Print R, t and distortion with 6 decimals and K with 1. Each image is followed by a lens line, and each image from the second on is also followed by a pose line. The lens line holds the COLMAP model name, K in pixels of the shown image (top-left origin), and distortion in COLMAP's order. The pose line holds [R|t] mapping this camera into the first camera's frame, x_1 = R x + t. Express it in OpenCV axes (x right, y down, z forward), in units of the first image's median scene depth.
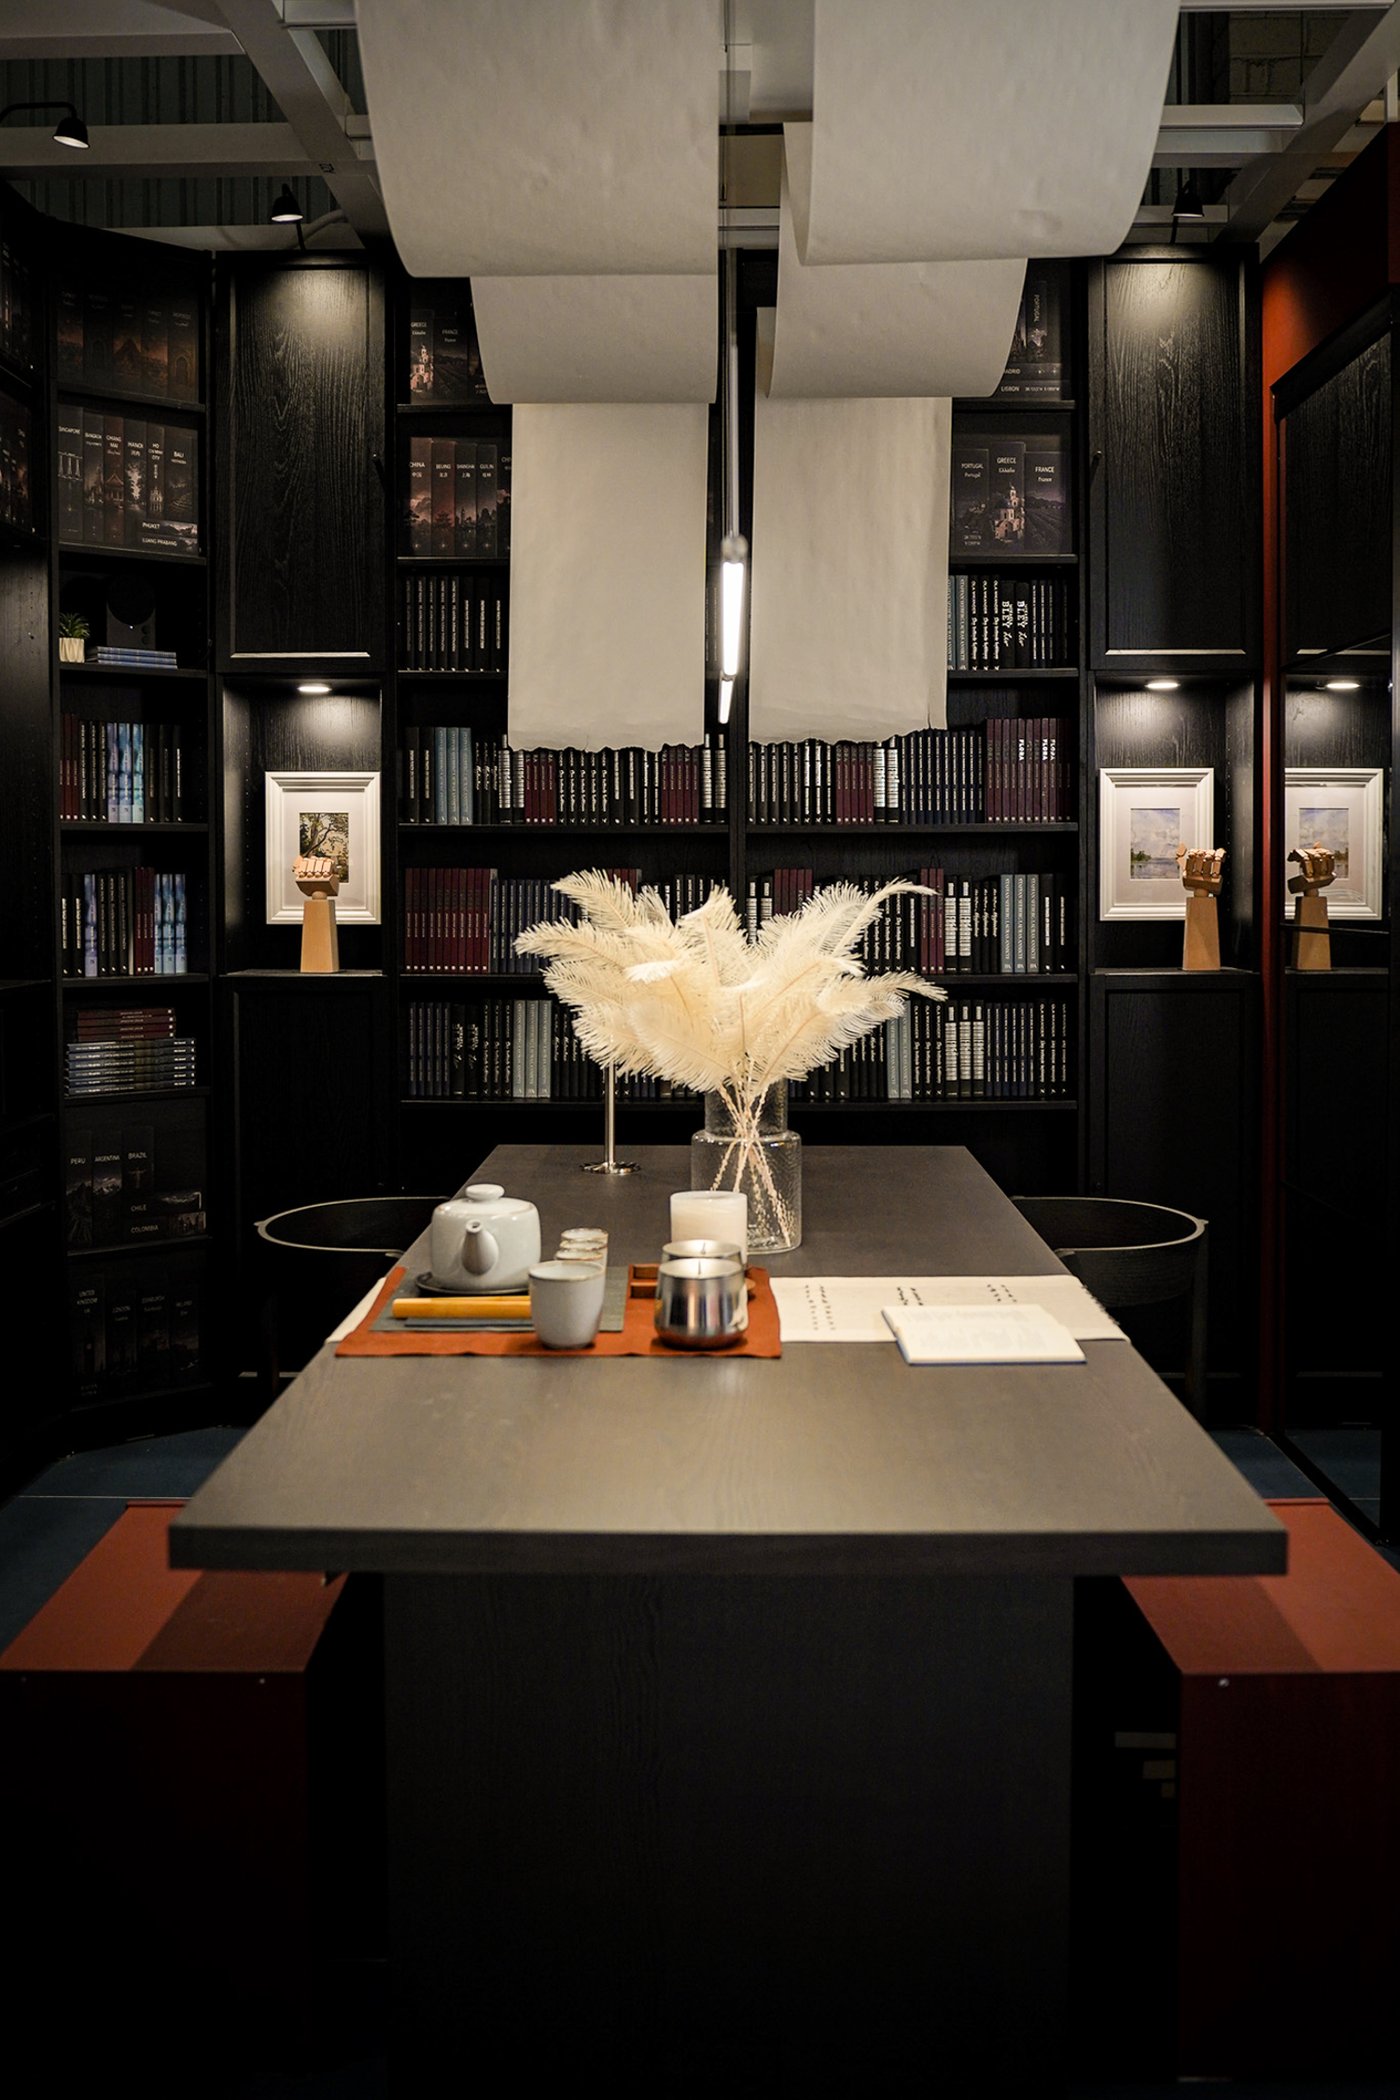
lens RADIAL K [[2434.2, 0, 700.0], [0, 2434.2, 1050.0], [0, 0, 1]] dist [-0.129572, 0.009872]
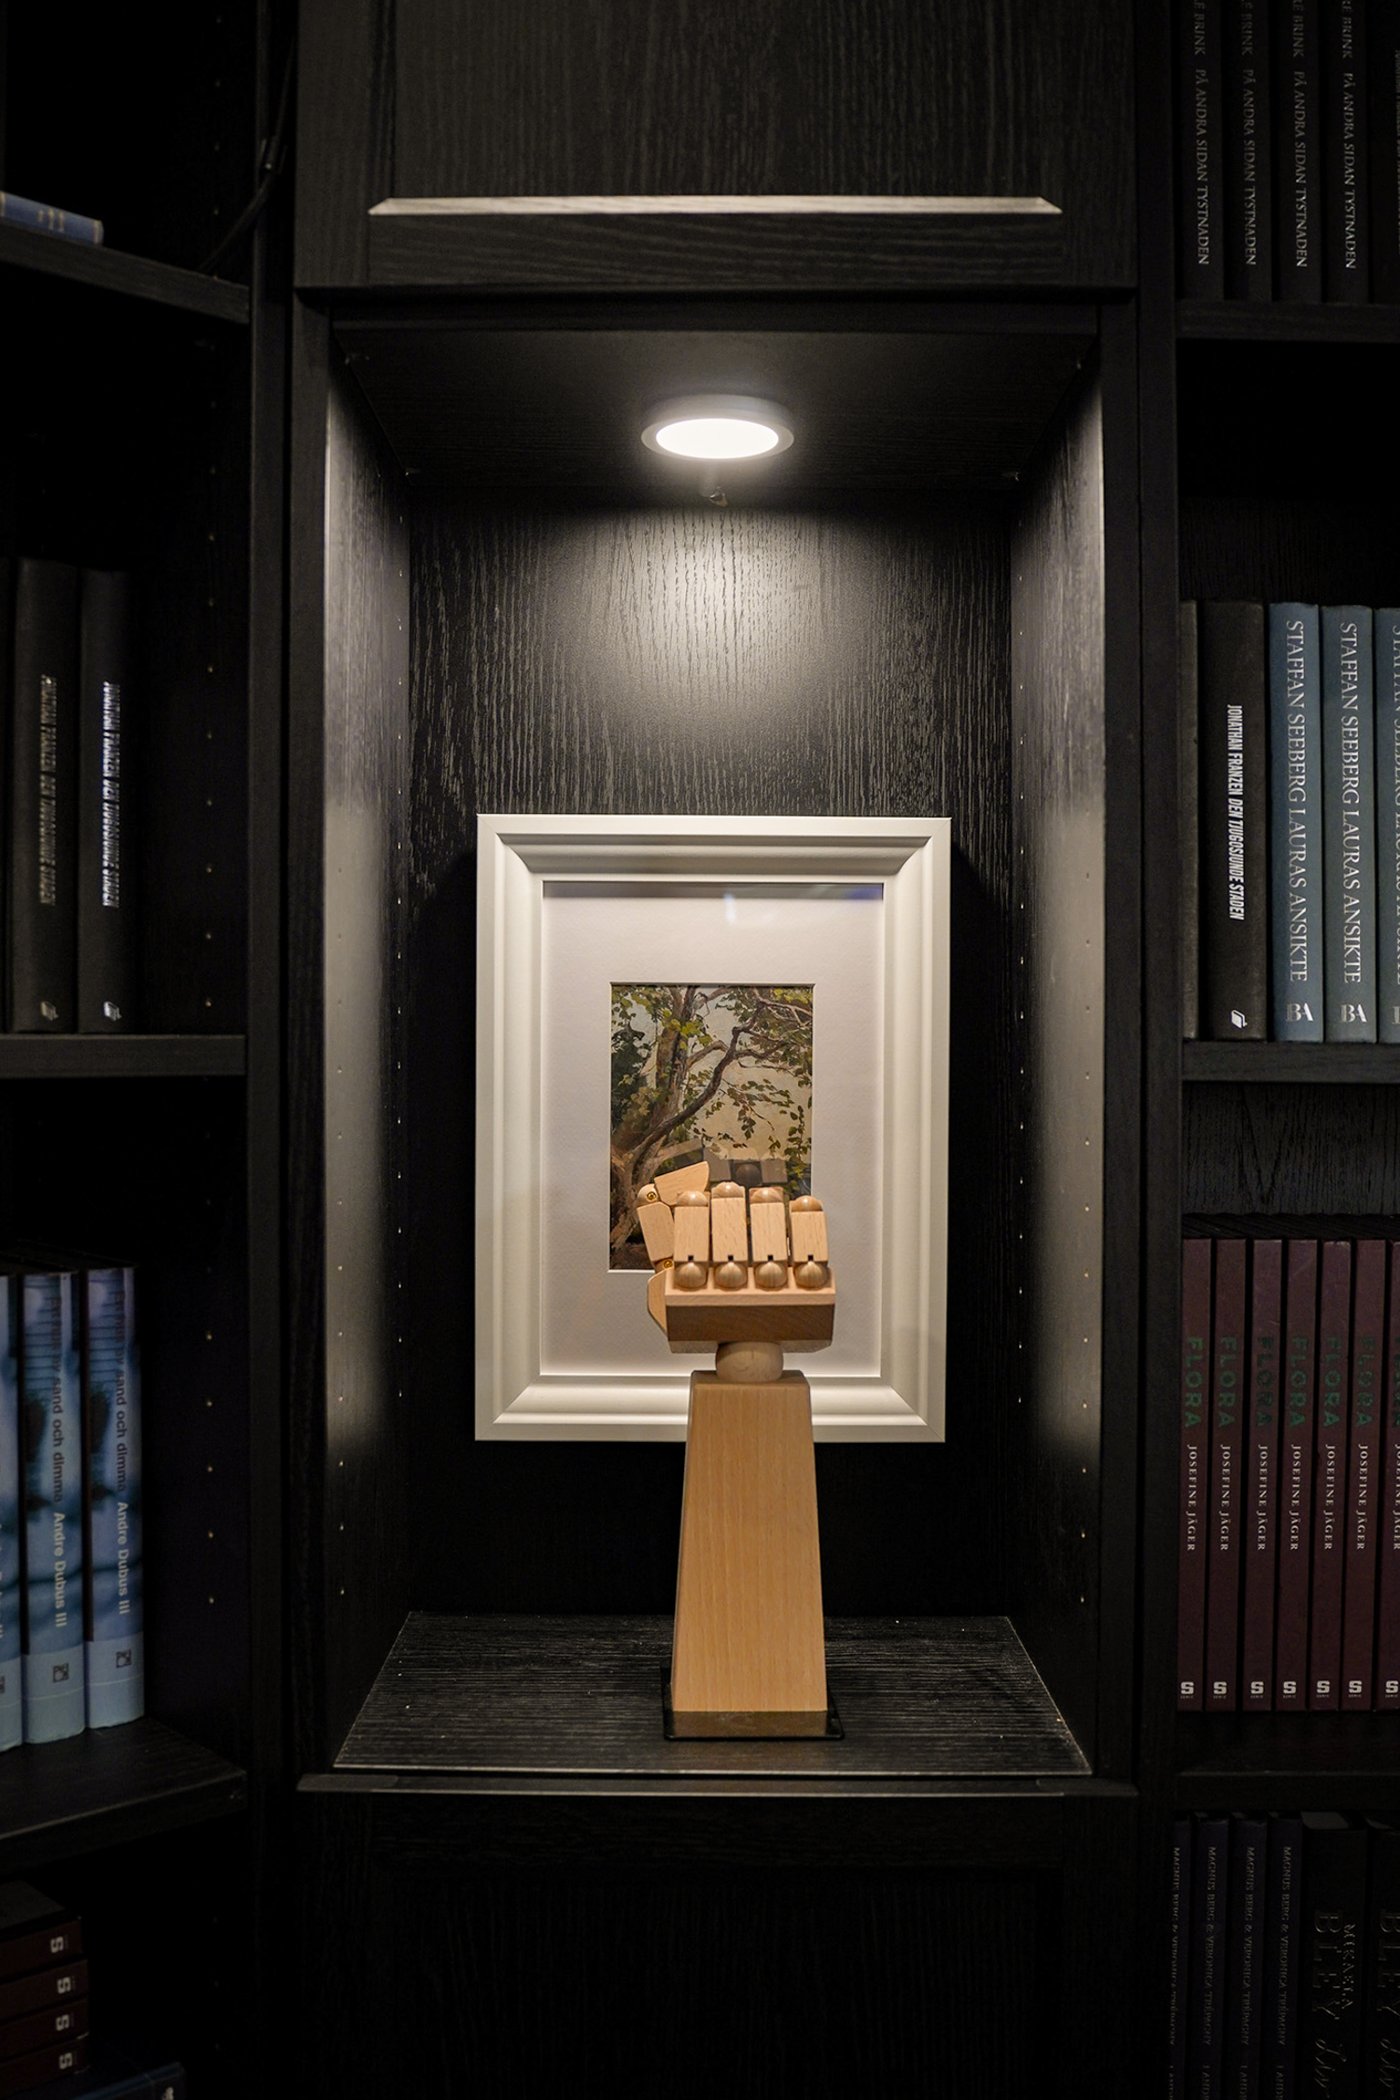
lens RADIAL K [[2434.2, 0, 700.0], [0, 2434.2, 1050.0], [0, 0, 1]] dist [-0.129572, 0.009872]
pose [[0.999911, -0.004325, 0.012605, -0.164591], [0.005081, 0.998149, -0.060601, -0.078880], [-0.012320, 0.060660, 0.998082, 0.781320]]
